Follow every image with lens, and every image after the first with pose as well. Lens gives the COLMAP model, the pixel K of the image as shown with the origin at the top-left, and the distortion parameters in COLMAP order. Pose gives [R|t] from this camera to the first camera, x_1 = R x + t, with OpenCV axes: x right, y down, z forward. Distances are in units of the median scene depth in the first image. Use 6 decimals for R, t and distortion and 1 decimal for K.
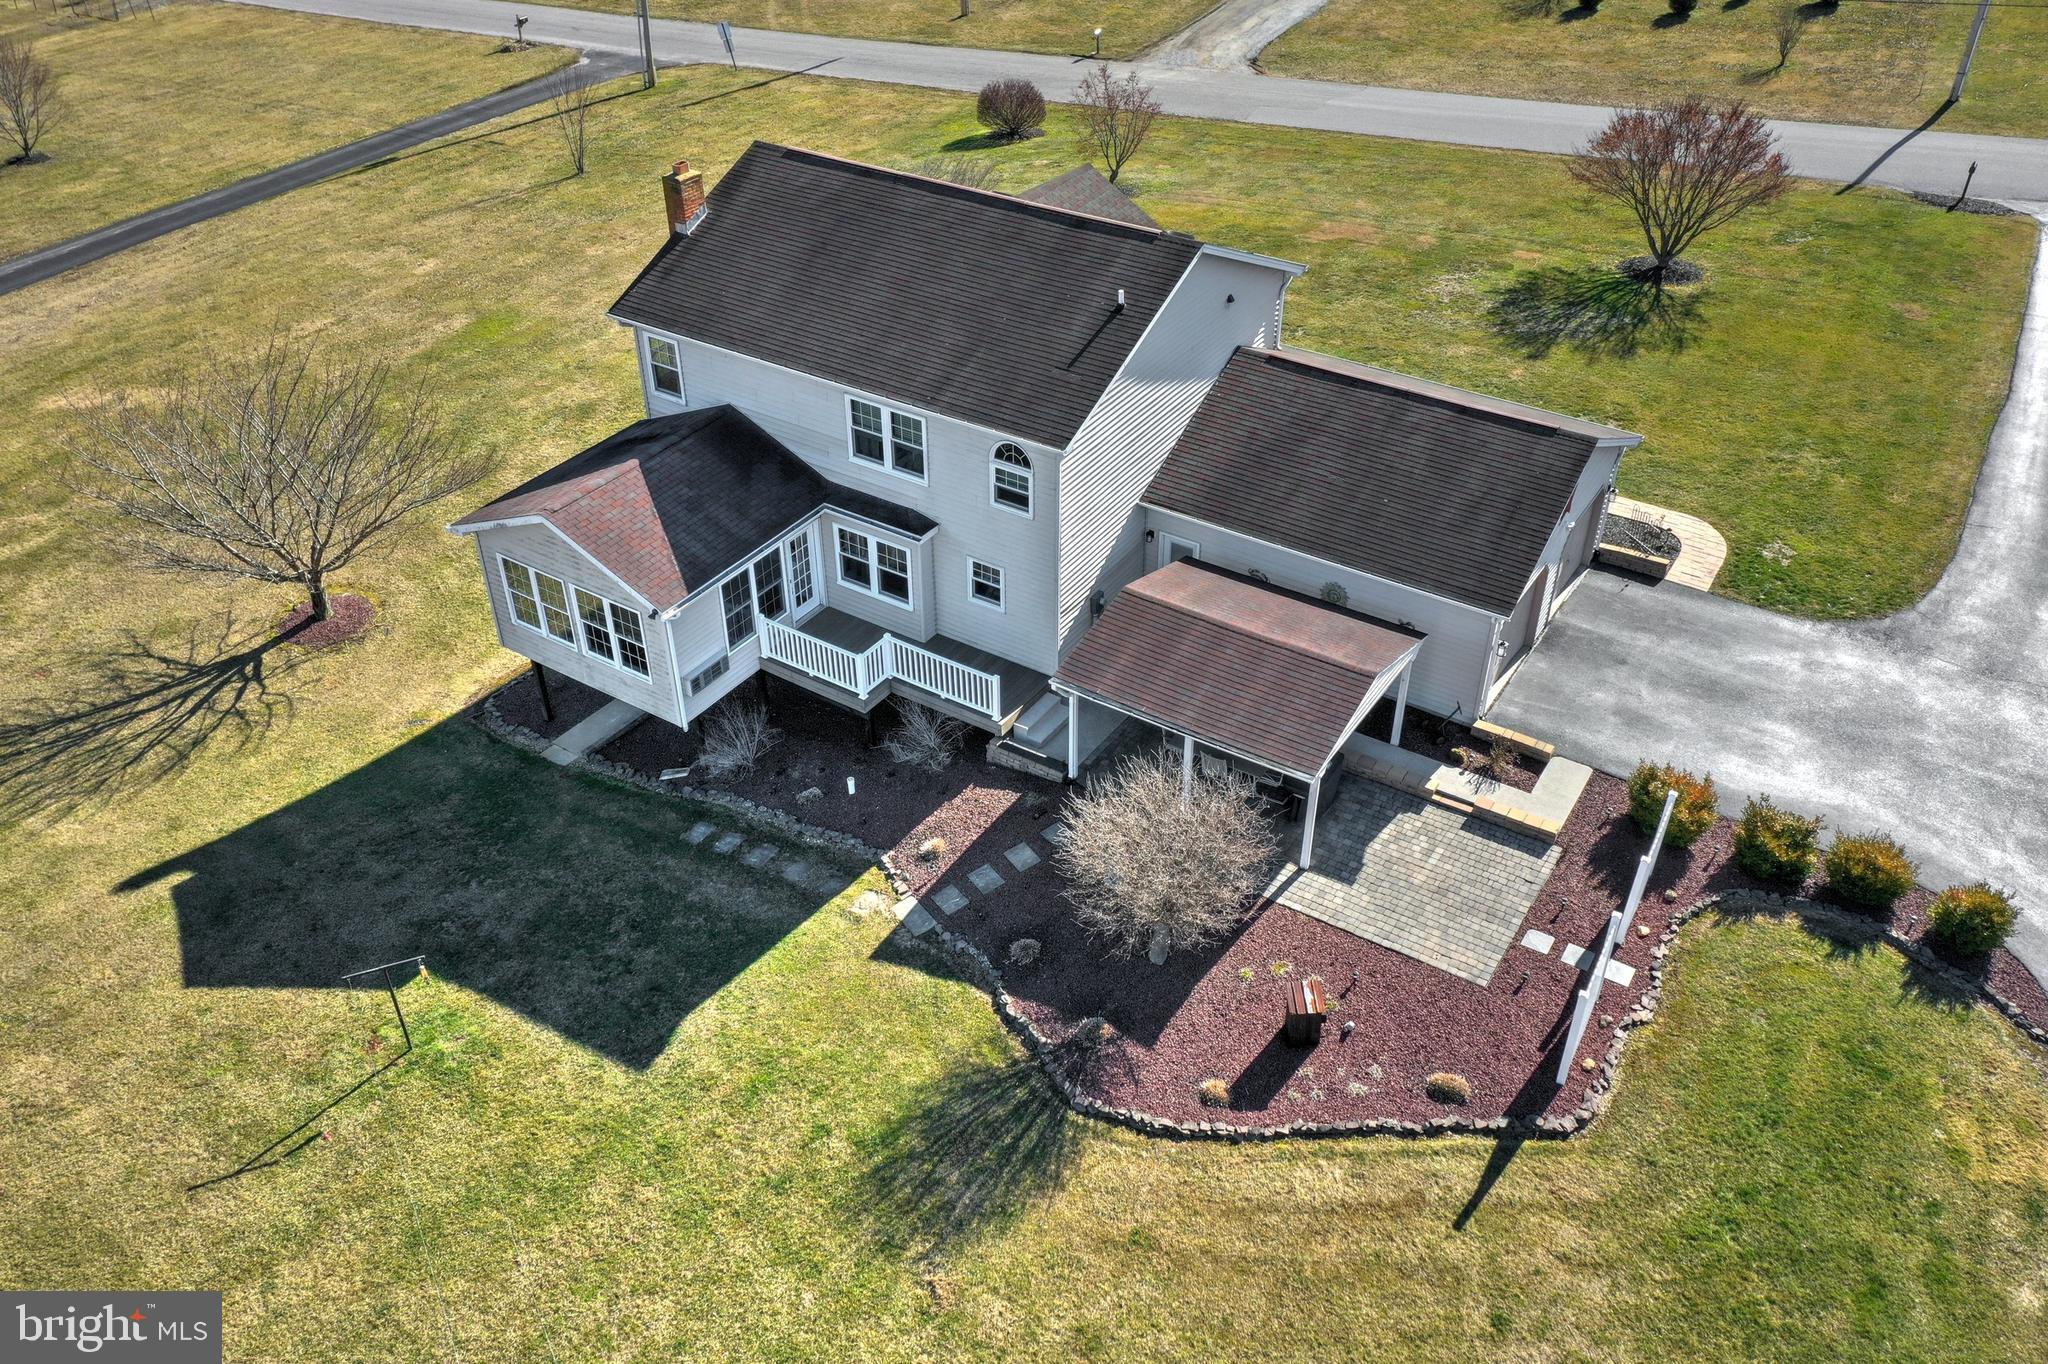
lens RADIAL K [[1623.1, 0, 1034.7], [0, 1623.1, 678.5], [0, 0, 1]] dist [-0.004626, 0.000030]
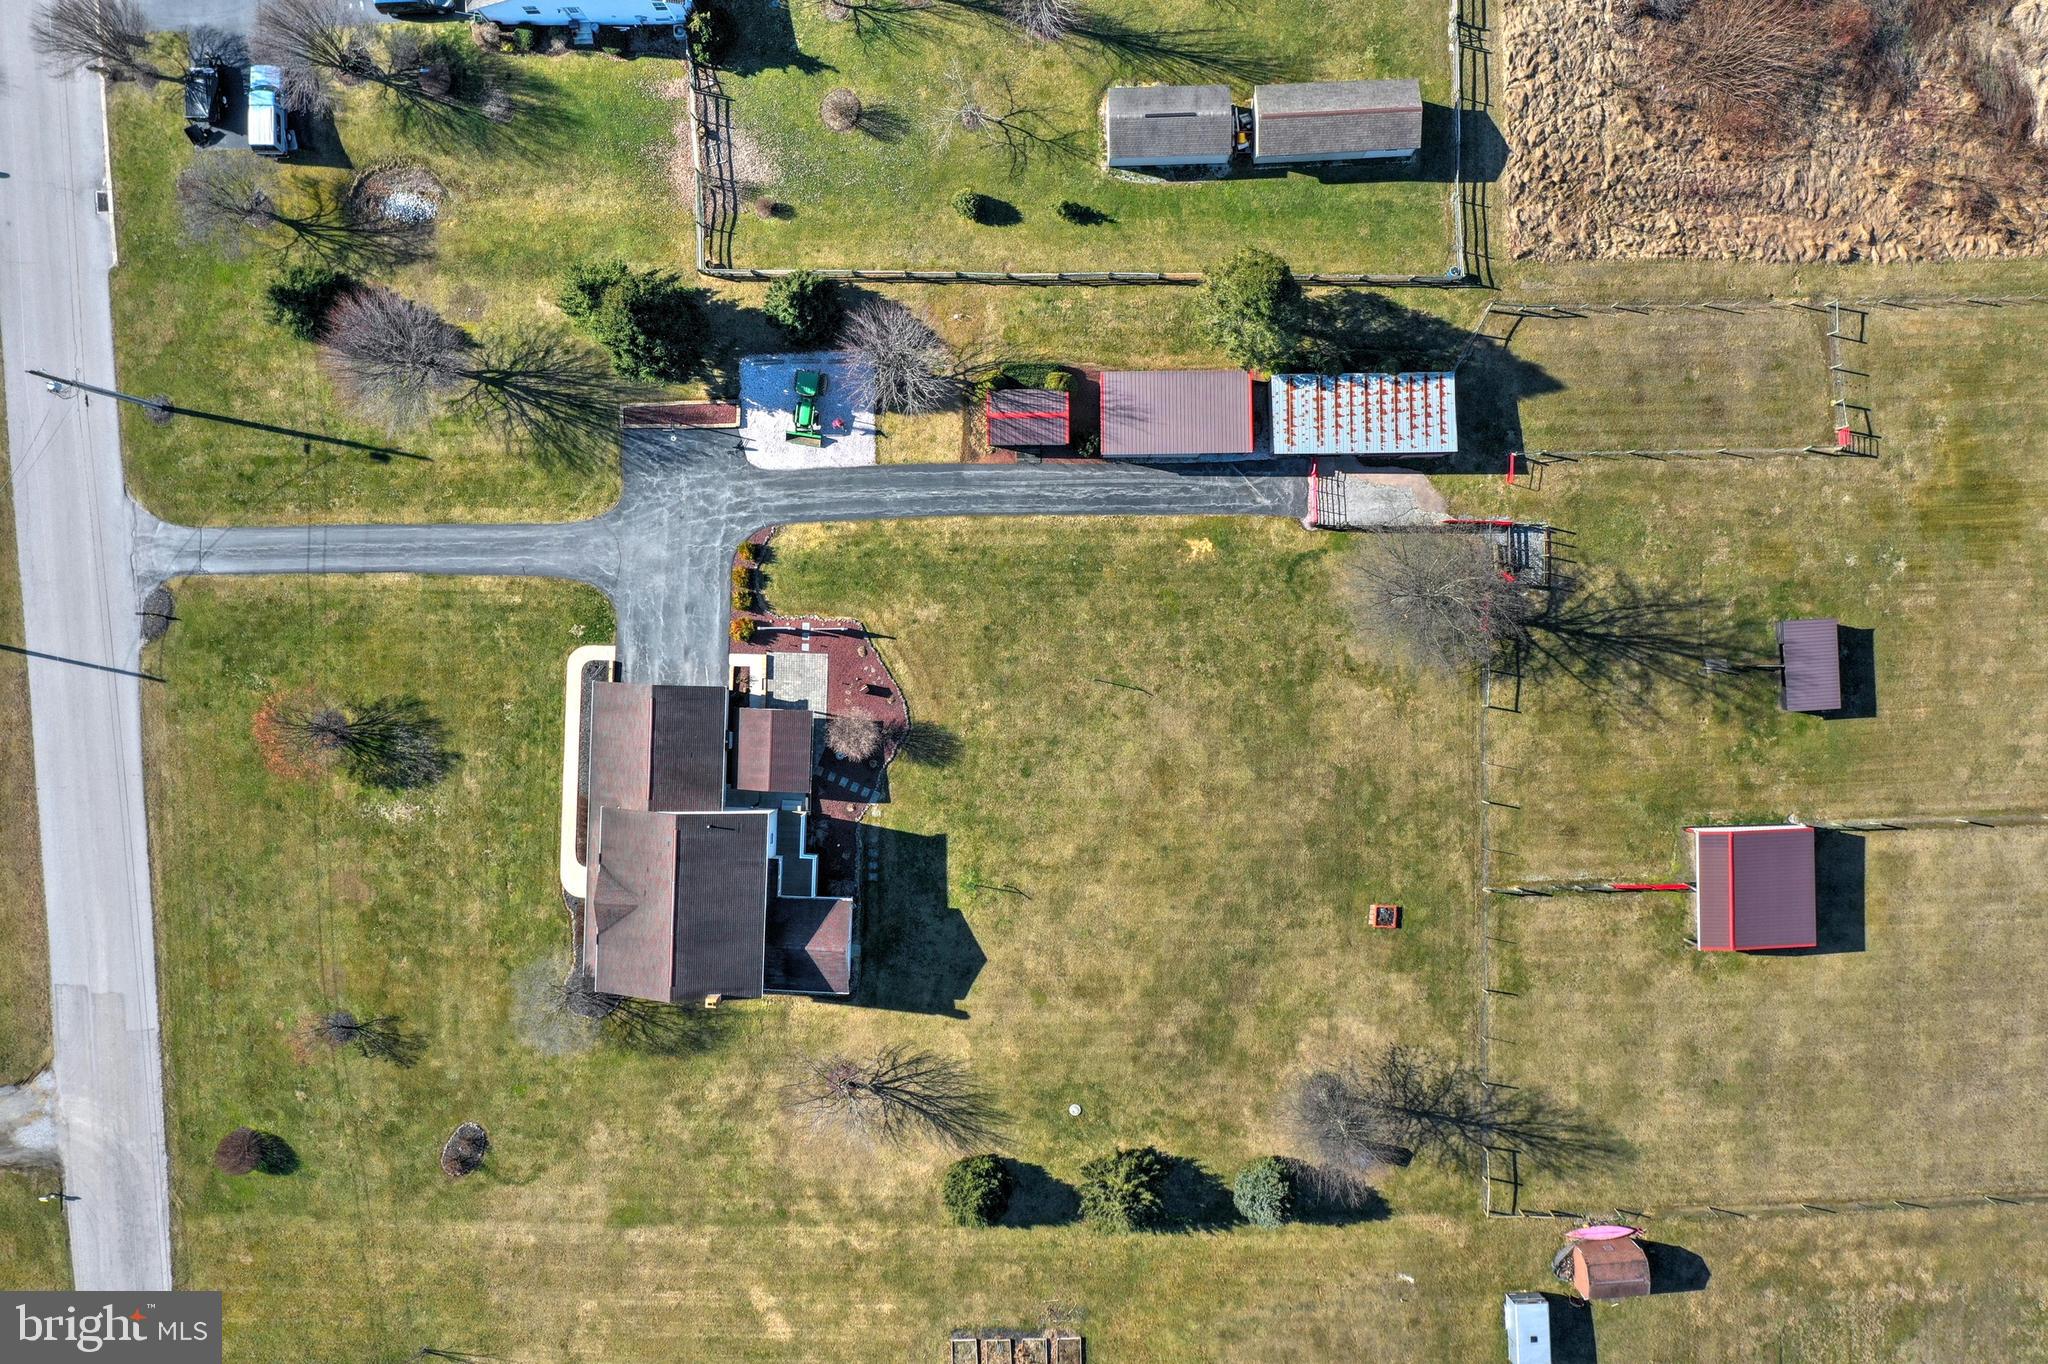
lens RADIAL K [[1623.1, 0, 1034.7], [0, 1623.1, 678.5], [0, 0, 1]] dist [-0.004626, 0.000030]
pose [[-0.512772, -0.858419, -0.013458, 0.020313], [0.517247, -0.321410, 0.793190, -2.187646], [-0.685216, 0.399764, 0.608825, -1.393912]]
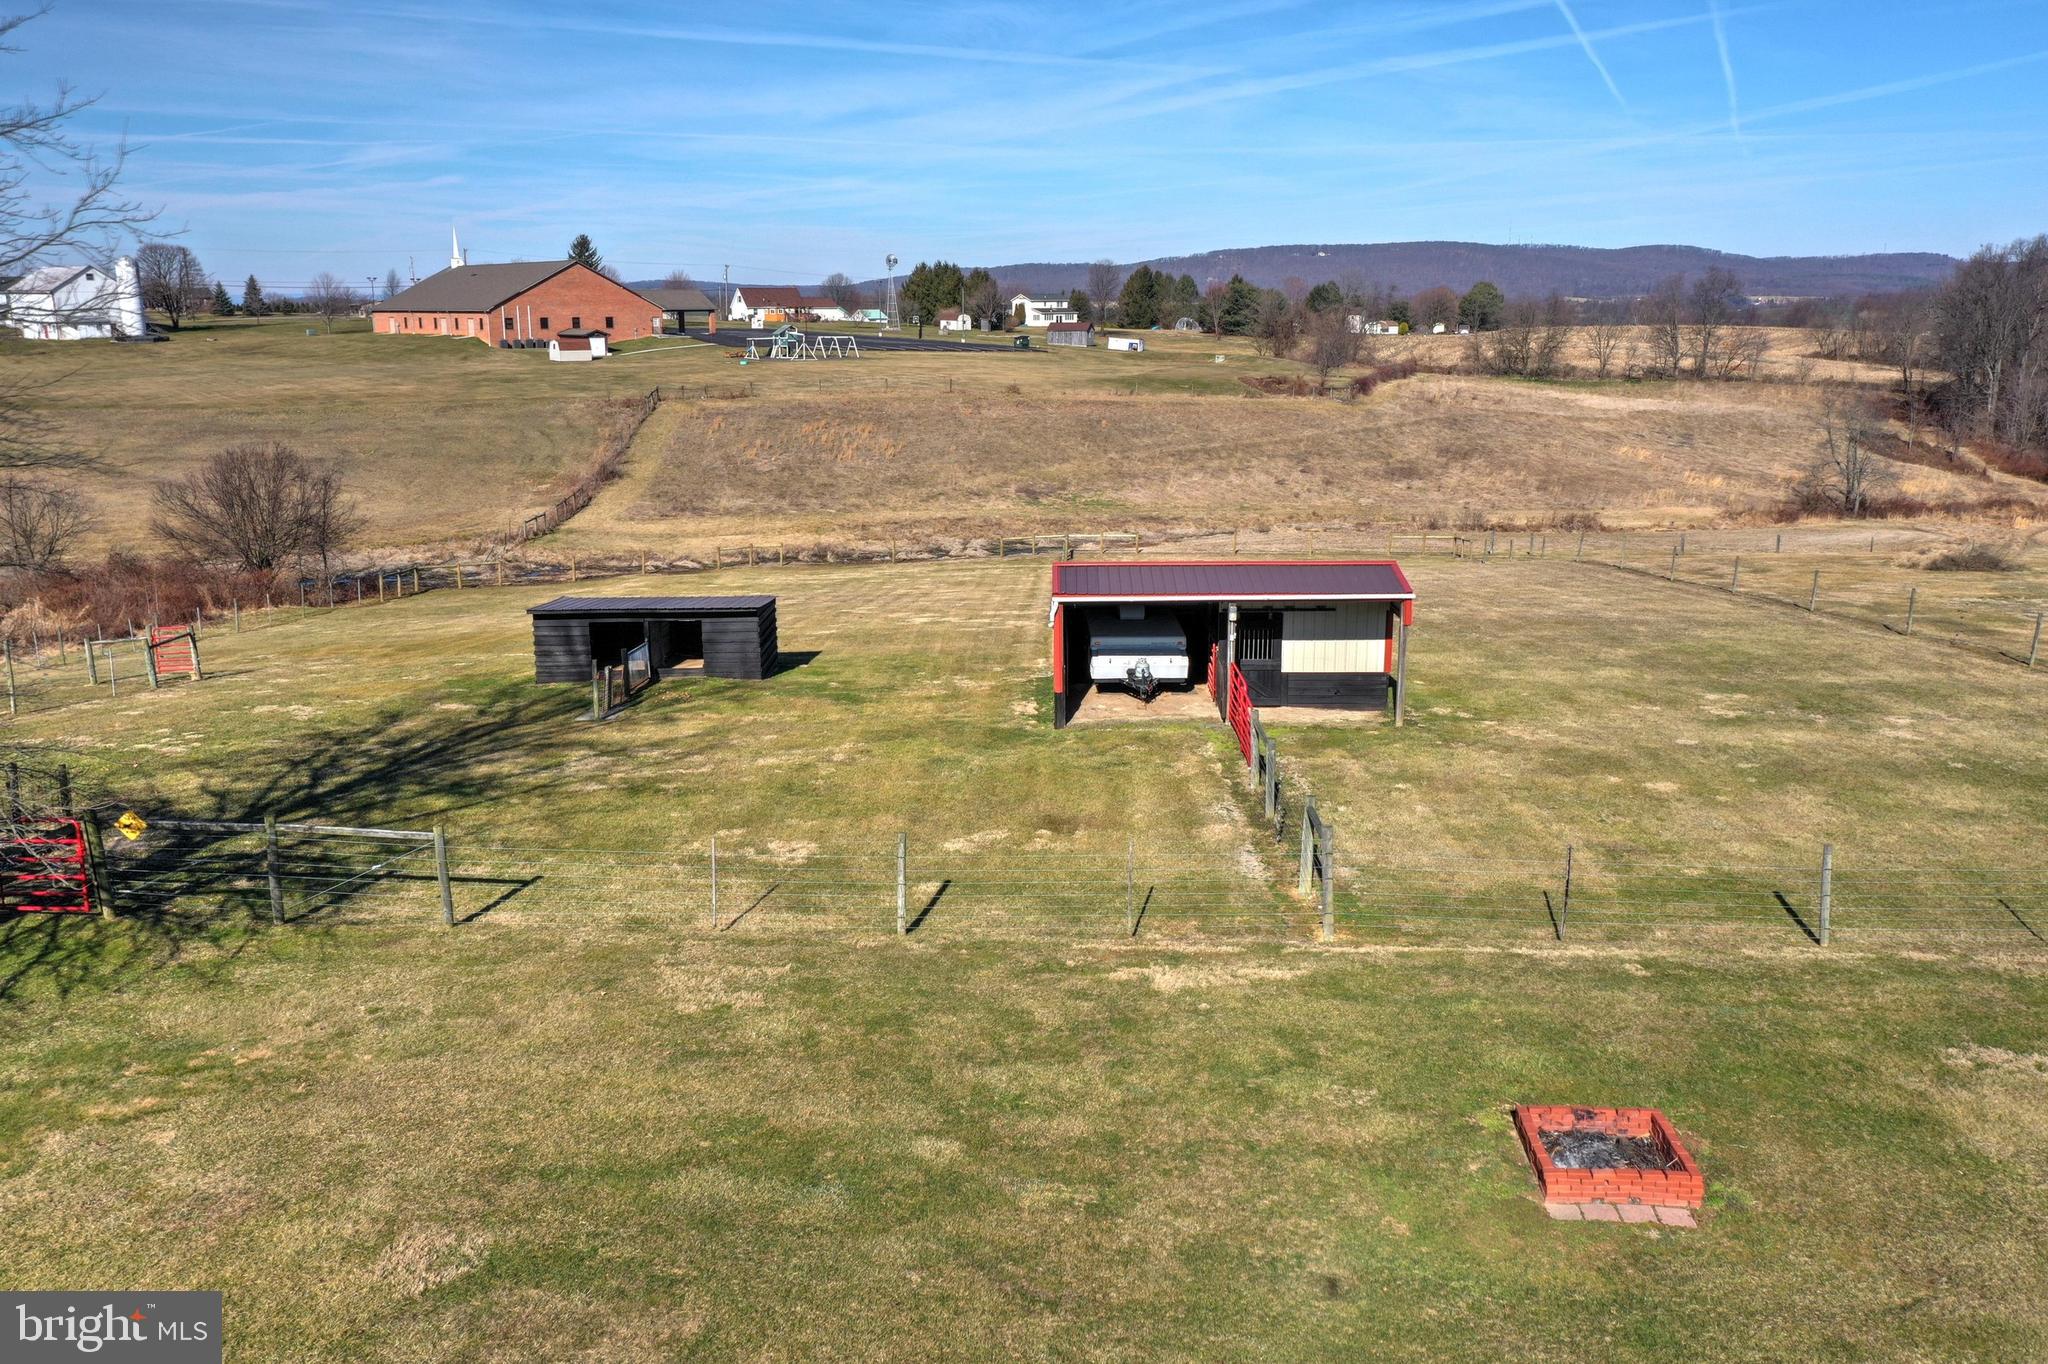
lens RADIAL K [[1615.1, 0, 1024.0], [0, 1615.1, 682.0], [0, 0, 1]] dist [-0.000164, -0.002877]
pose [[-0.879329, 0.109607, -0.463429, -0.443167], [-0.274667, 0.678240, 0.681578, 0.244805], [0.389022, 0.726620, -0.566290, 0.410259]]
